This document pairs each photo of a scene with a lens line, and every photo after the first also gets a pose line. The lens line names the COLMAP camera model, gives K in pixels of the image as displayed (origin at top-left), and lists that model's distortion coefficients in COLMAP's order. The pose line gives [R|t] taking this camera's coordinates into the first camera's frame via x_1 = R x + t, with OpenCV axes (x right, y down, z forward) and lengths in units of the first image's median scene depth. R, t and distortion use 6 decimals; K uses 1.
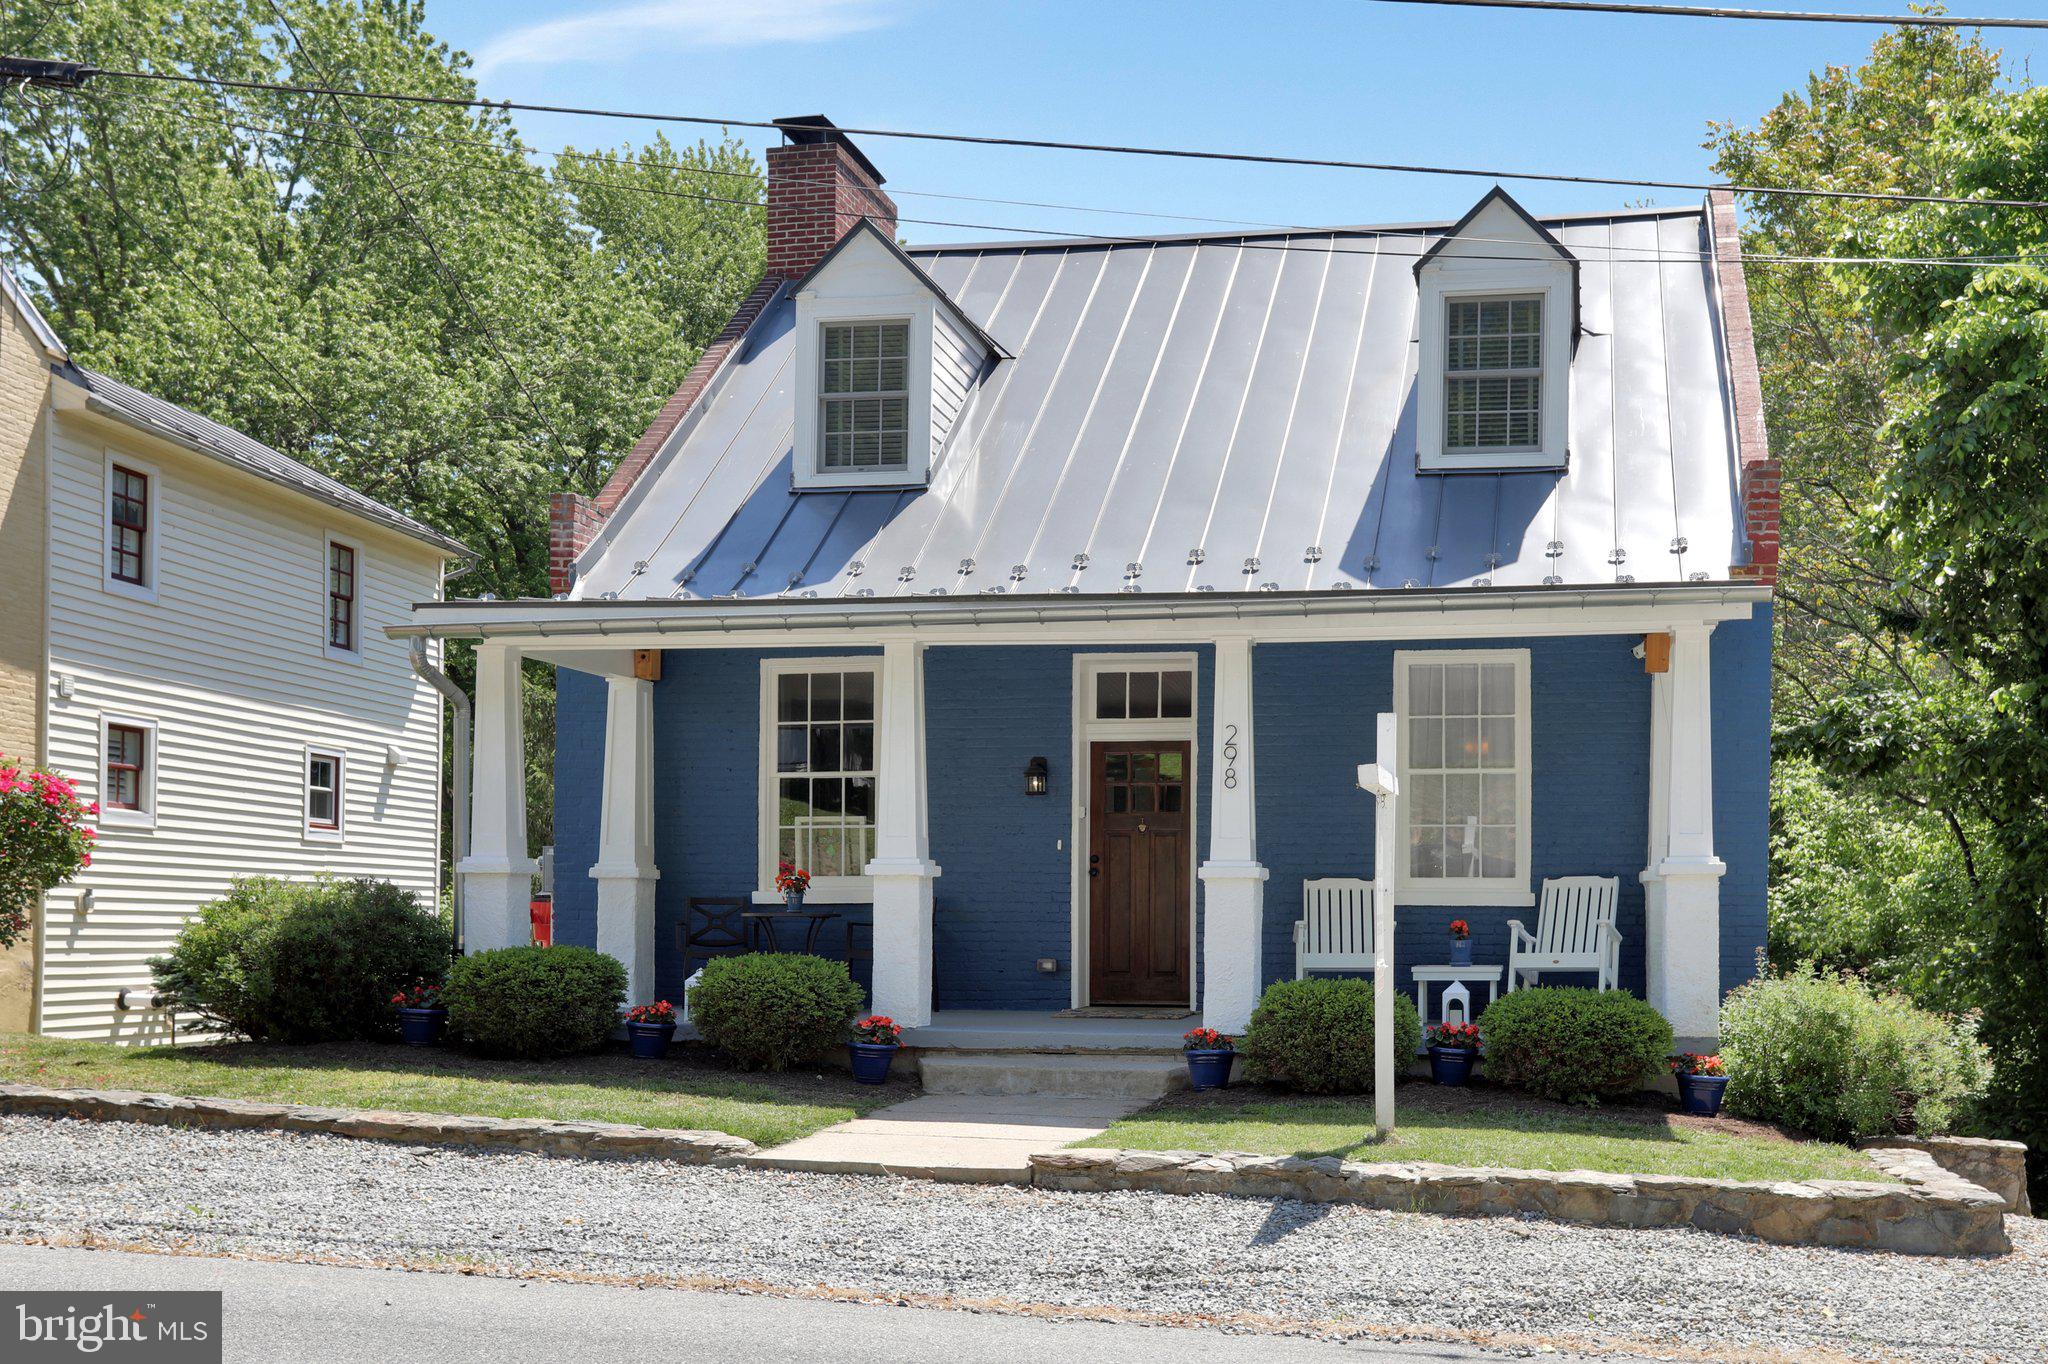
lens RADIAL K [[2292.1, 0, 1025.0], [0, 2292.1, 693.0], [0, 0, 1]] dist [0.041565, 0.000000]
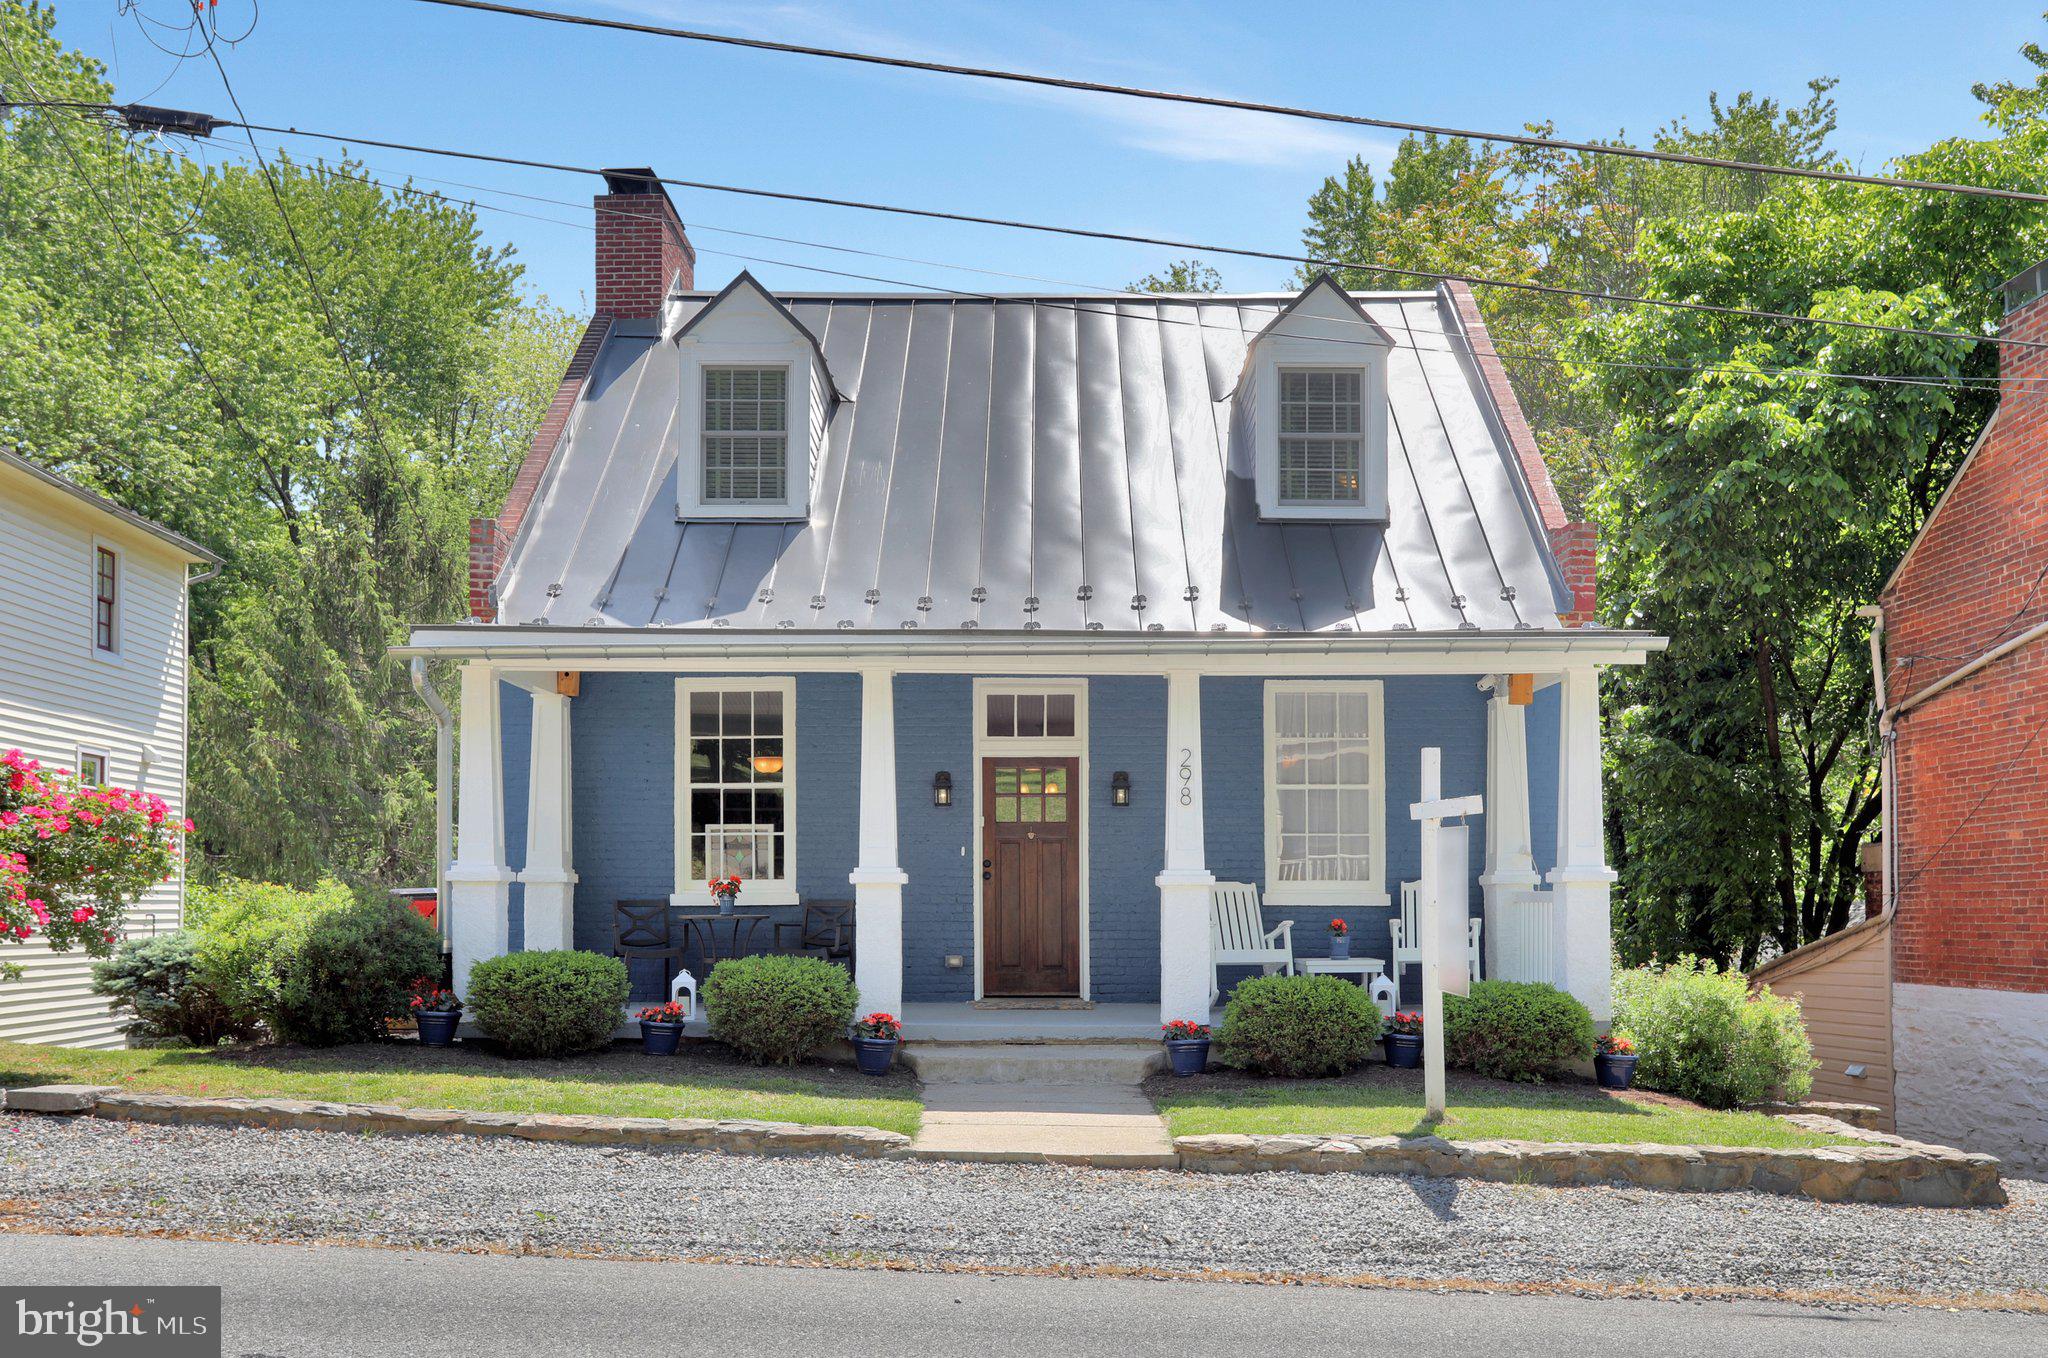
lens RADIAL K [[2103.9, 0, 1022.7], [0, 2103.9, 671.6], [0, 0, 1]] dist [0.024096, 0.000000]
pose [[0.983468, 0.014389, 0.180512, -0.150557], [-0.012494, 0.999854, -0.011627, -0.009463], [-0.180653, 0.009180, 0.983504, -0.002626]]
